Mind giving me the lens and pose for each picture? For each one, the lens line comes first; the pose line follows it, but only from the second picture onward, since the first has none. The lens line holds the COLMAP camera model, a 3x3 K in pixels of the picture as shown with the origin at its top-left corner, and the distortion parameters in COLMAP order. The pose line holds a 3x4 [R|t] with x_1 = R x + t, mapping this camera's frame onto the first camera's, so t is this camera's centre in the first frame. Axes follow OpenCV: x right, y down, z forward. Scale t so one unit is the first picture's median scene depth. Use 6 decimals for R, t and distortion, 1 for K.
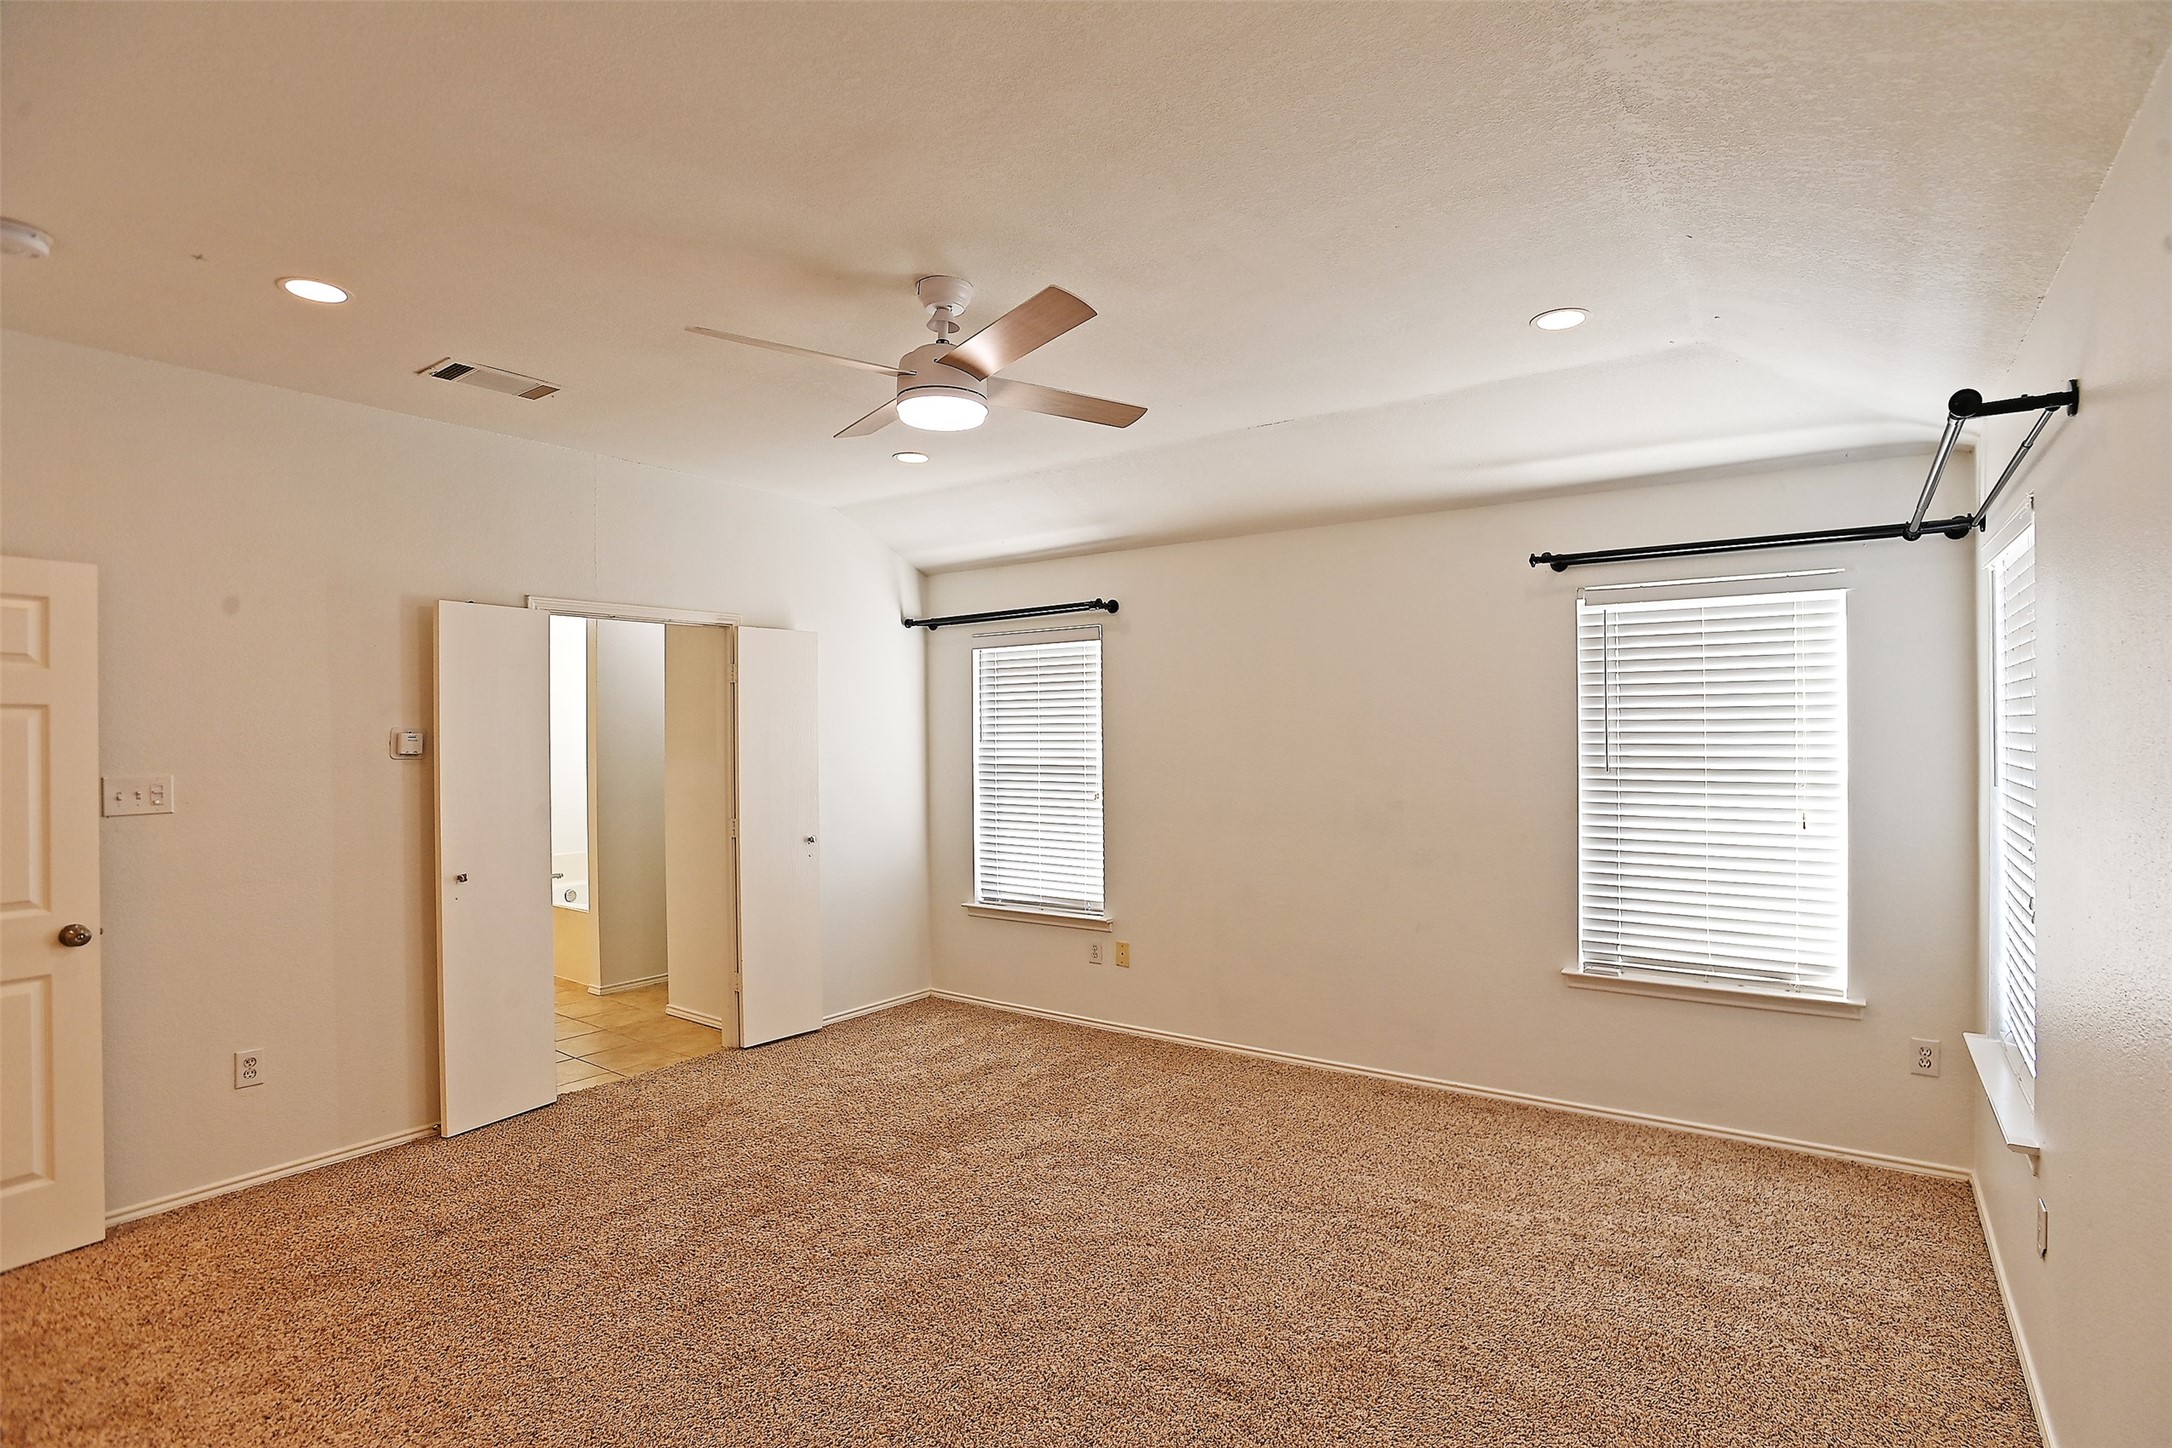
lens RADIAL K [[1067.8, 0, 1125.6], [0, 1067.8, 728.8], [0, 0, 1]] dist [-0.045724, 0.022115]
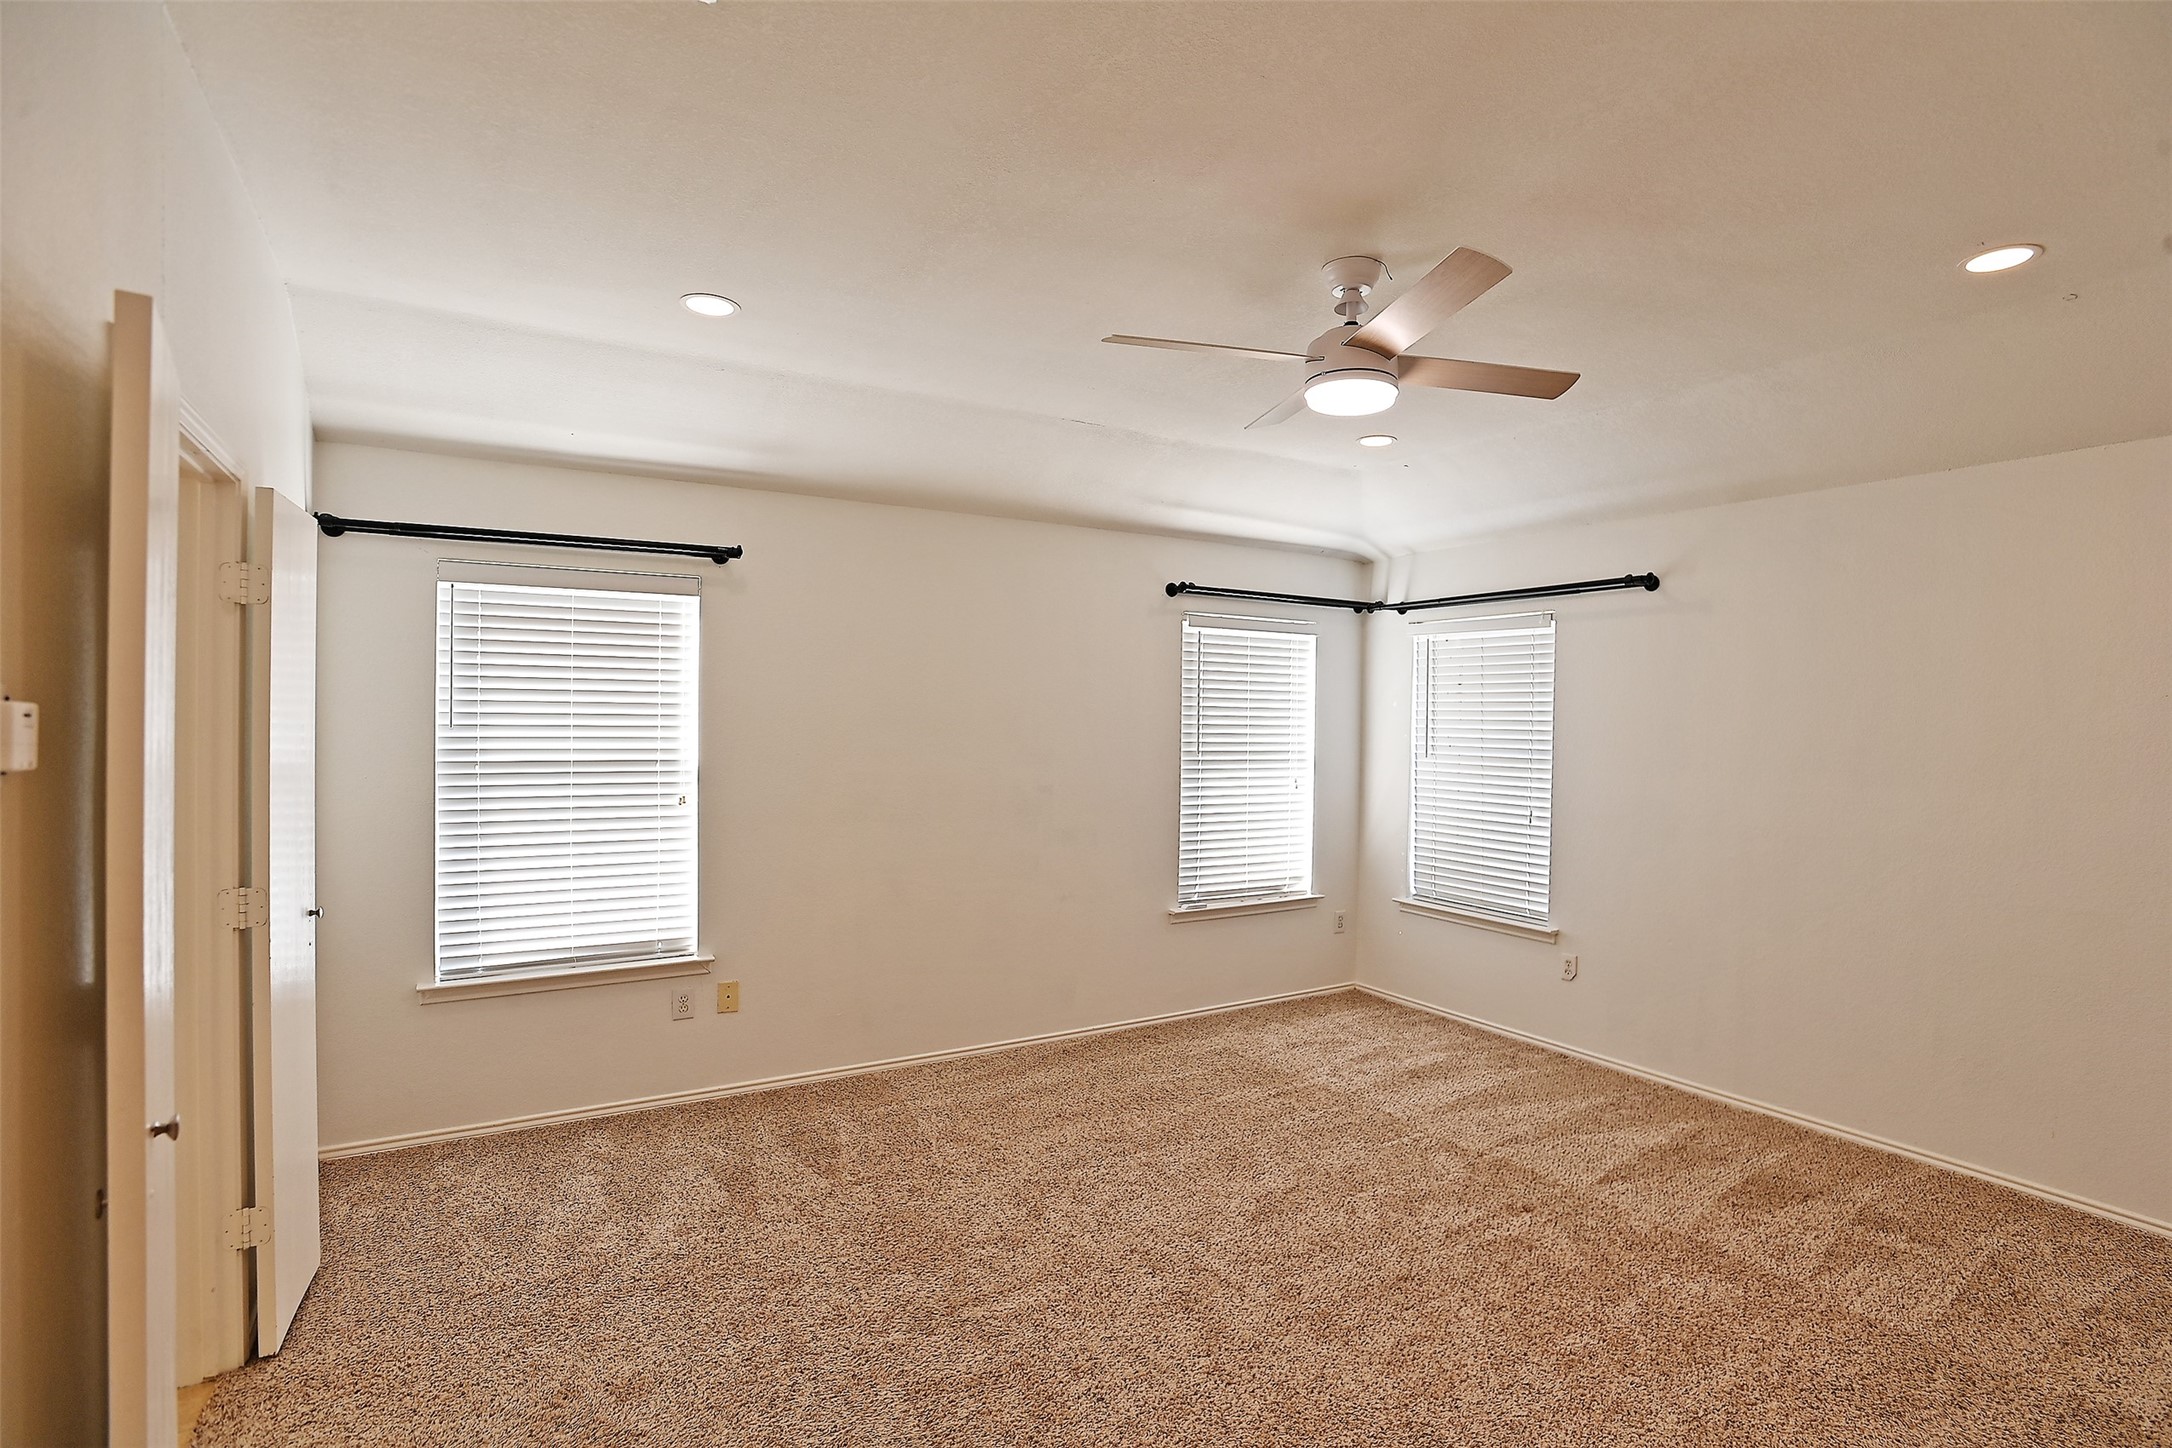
lens RADIAL K [[1067.8, 0, 1125.6], [0, 1067.8, 728.8], [0, 0, 1]] dist [-0.045724, 0.022115]
pose [[0.400726, 0.004630, 0.916186, -0.787697], [-0.015647, 0.999876, 0.001790, 0.008078], [-0.916064, -0.015053, 0.400749, 0.543150]]
